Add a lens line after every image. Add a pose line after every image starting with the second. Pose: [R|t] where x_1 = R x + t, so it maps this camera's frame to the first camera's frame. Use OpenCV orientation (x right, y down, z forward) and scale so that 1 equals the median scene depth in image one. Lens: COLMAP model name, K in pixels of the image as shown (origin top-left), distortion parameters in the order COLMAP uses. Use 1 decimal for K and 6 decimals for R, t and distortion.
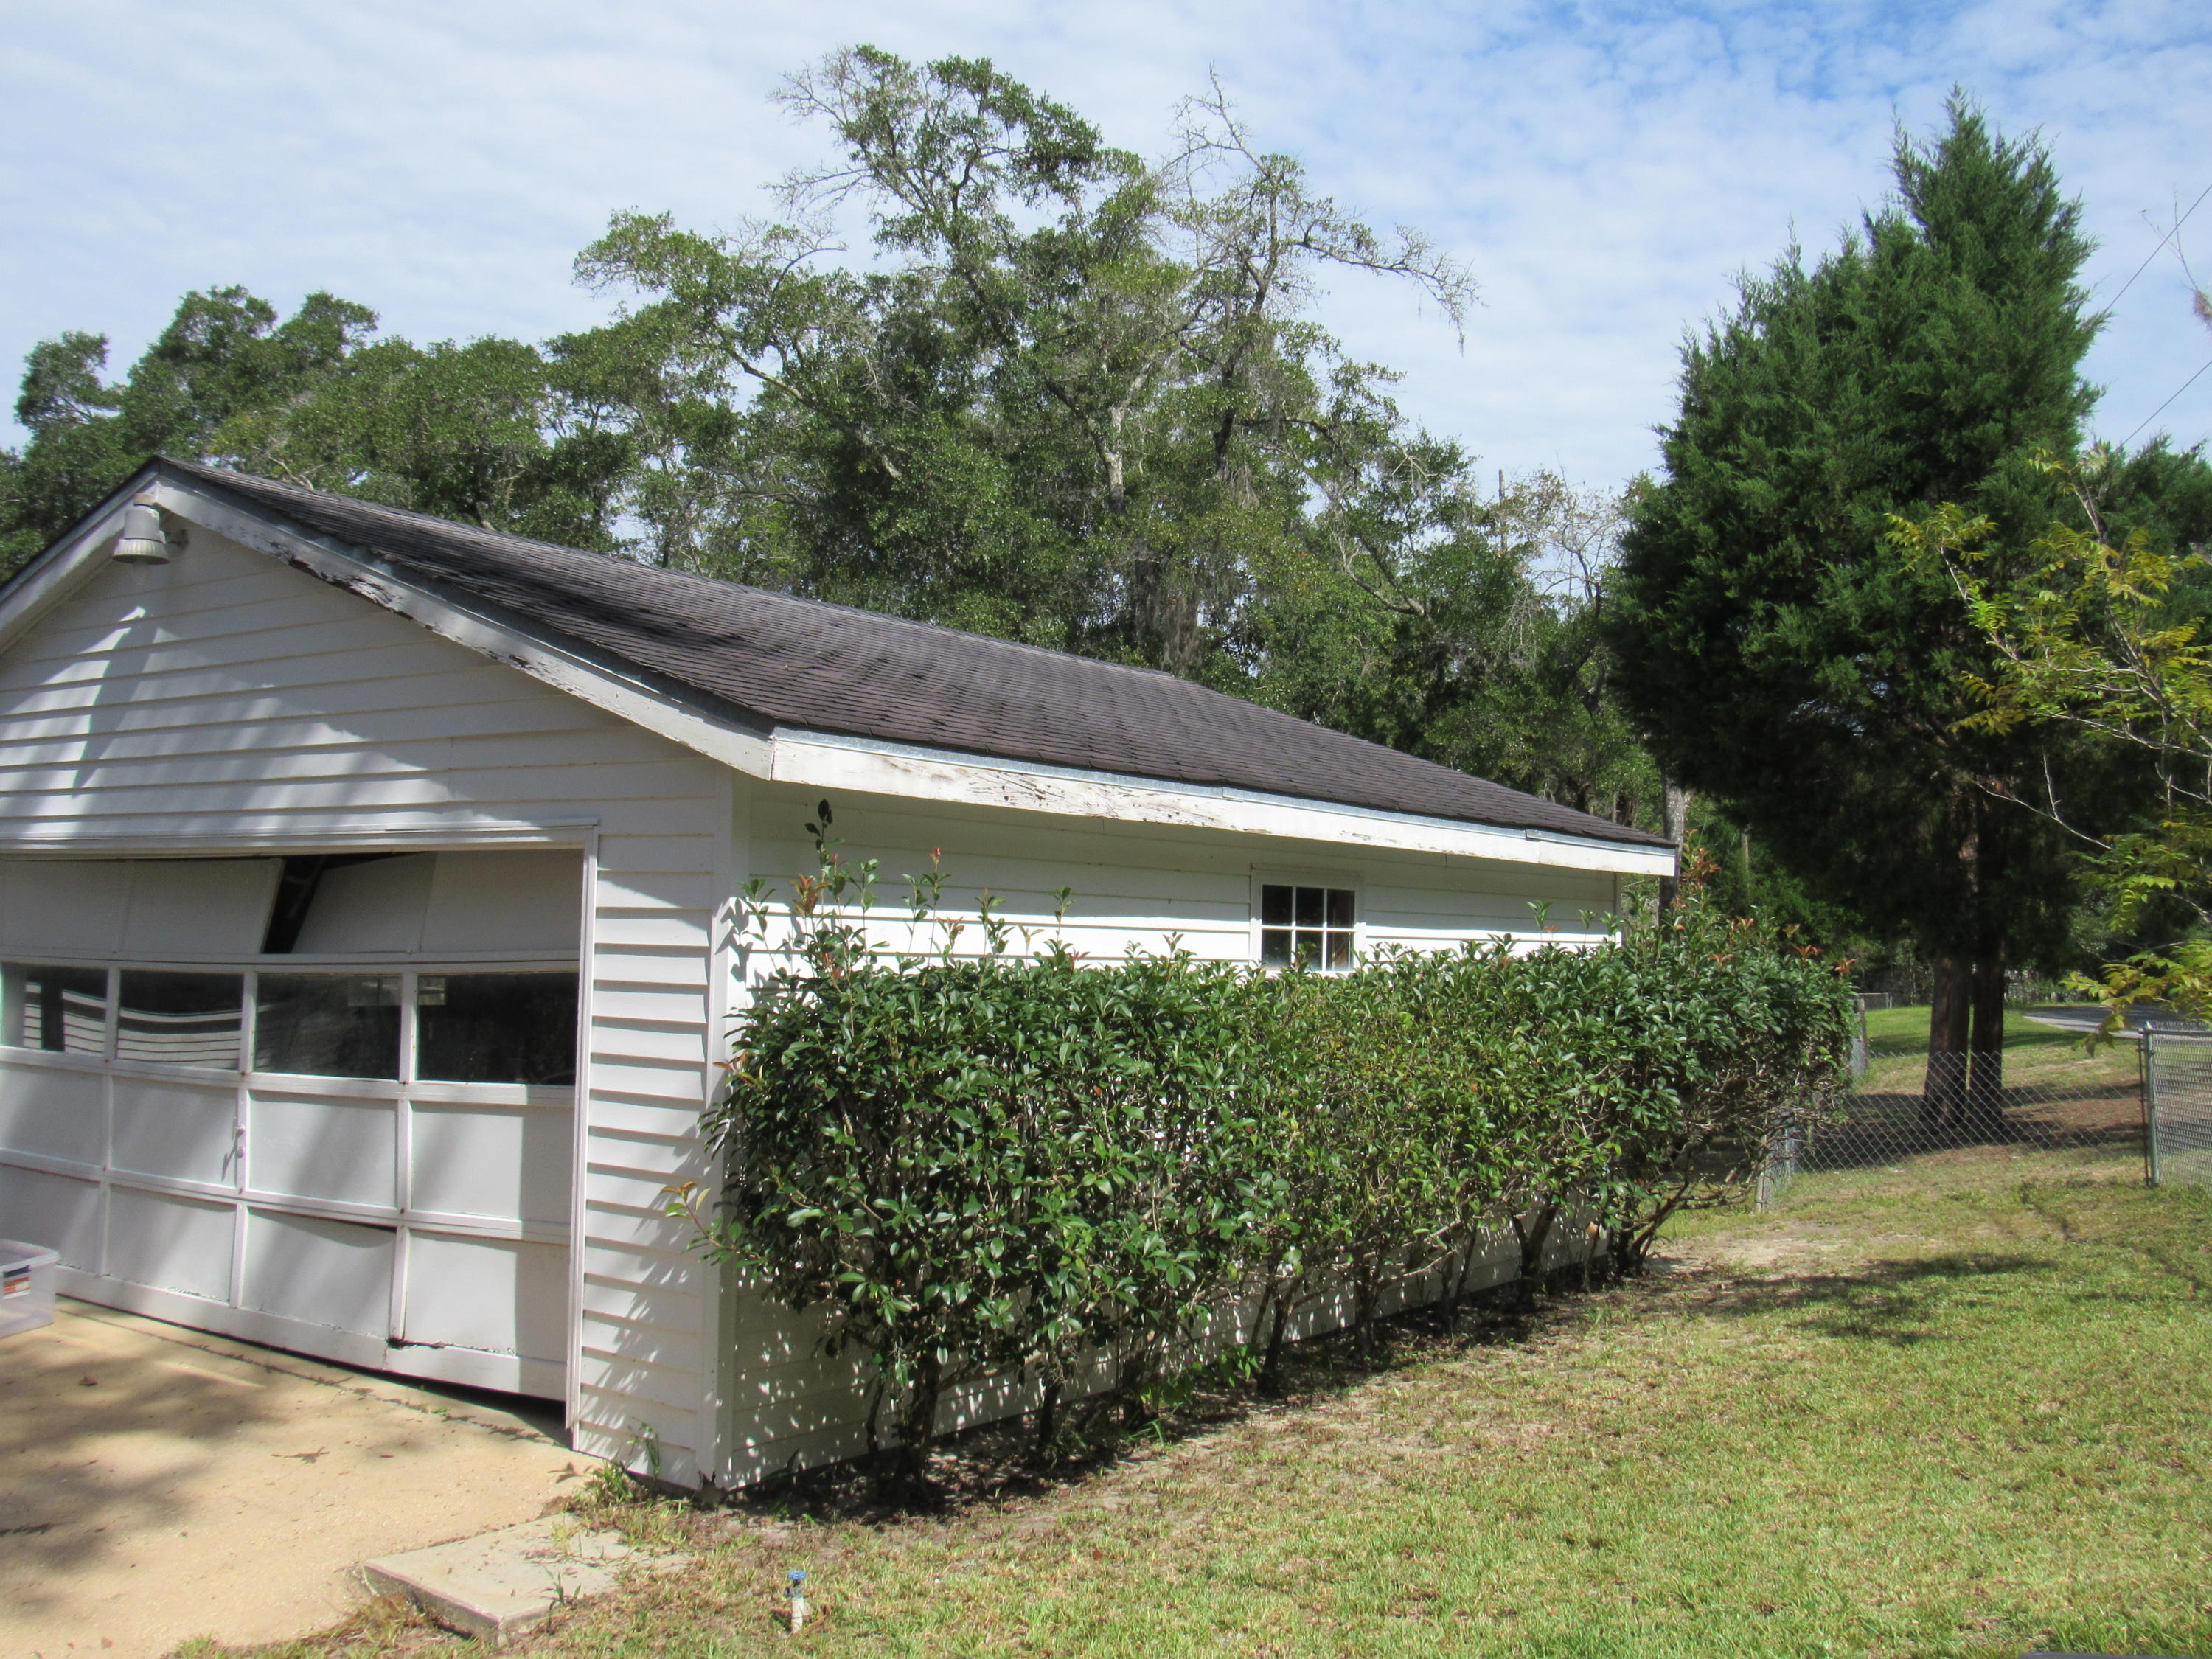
lens RADIAL K [[2109.2, 0, 1104.3], [0, 2109.2, 811.3], [0, 0, 1]] dist [-0.042607, 0.000000]
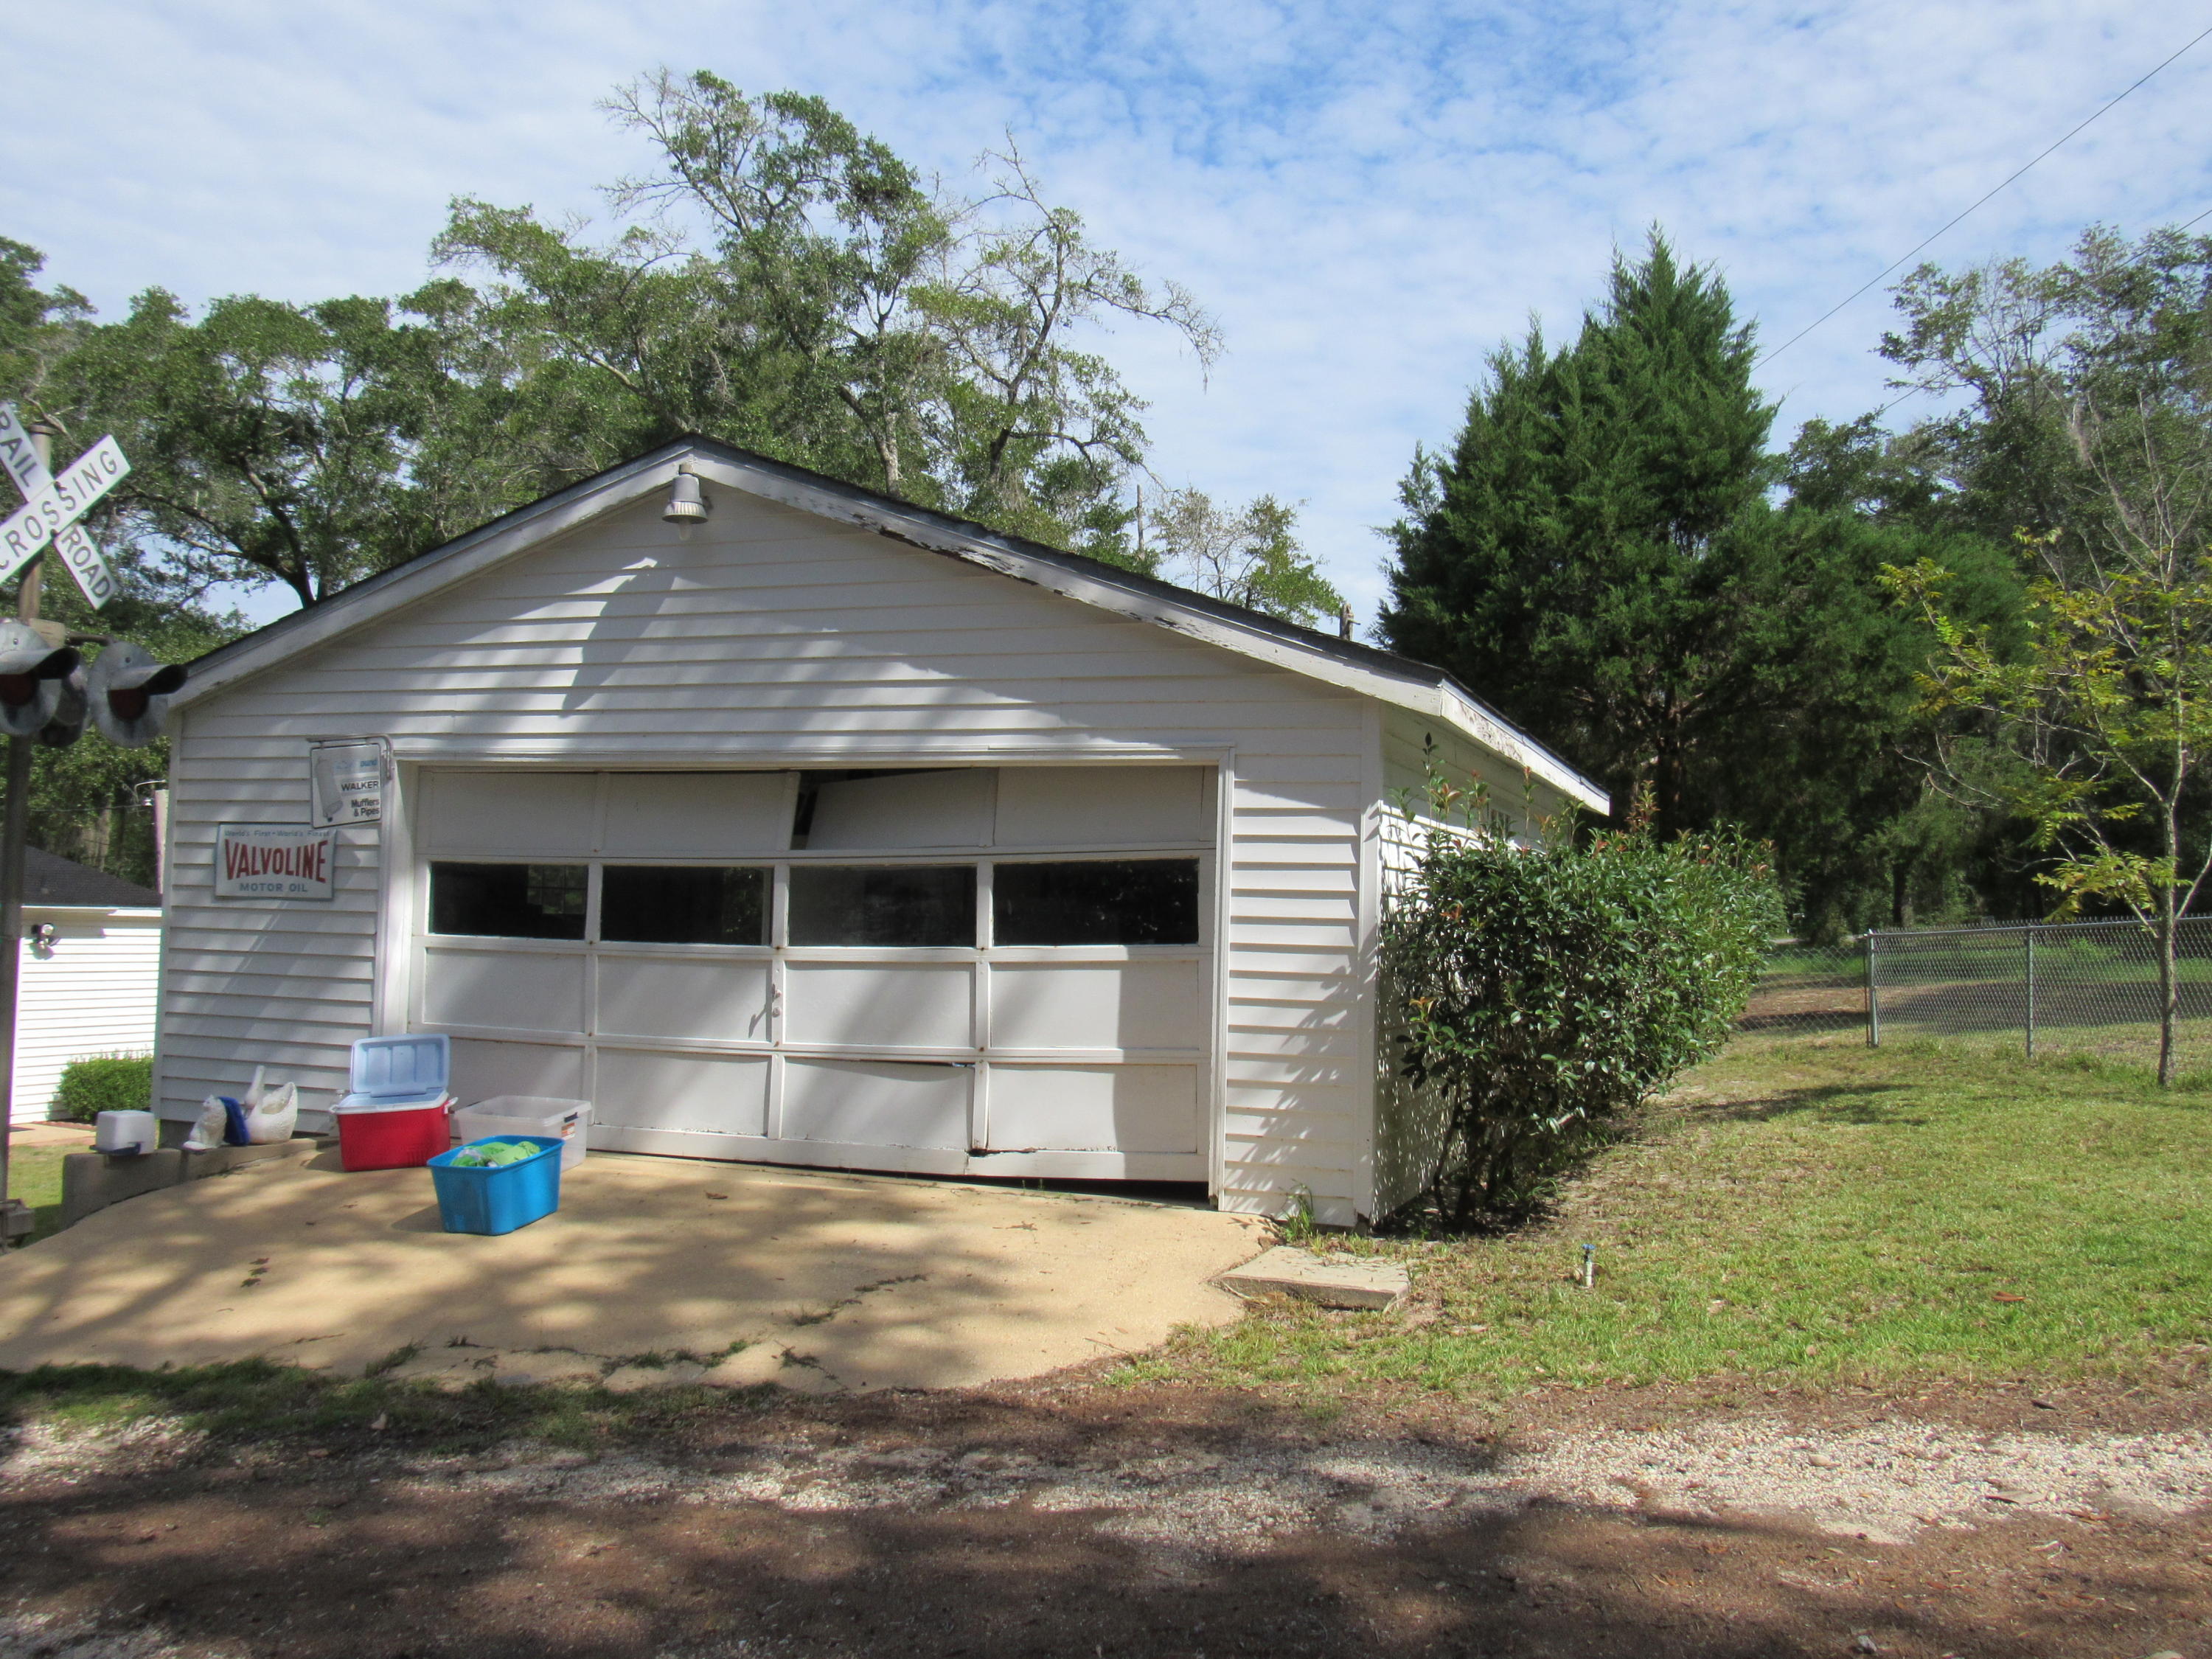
lens RADIAL K [[1936.8, 0, 1104.3], [0, 1936.8, 823.7], [0, 0, 1]] dist [-0.037345, -0.003384]
pose [[0.957819, 0.015605, 0.286949, -0.528649], [-0.021832, 0.999590, 0.018511, 0.026887], [-0.286543, -0.023995, 0.957767, -0.125866]]
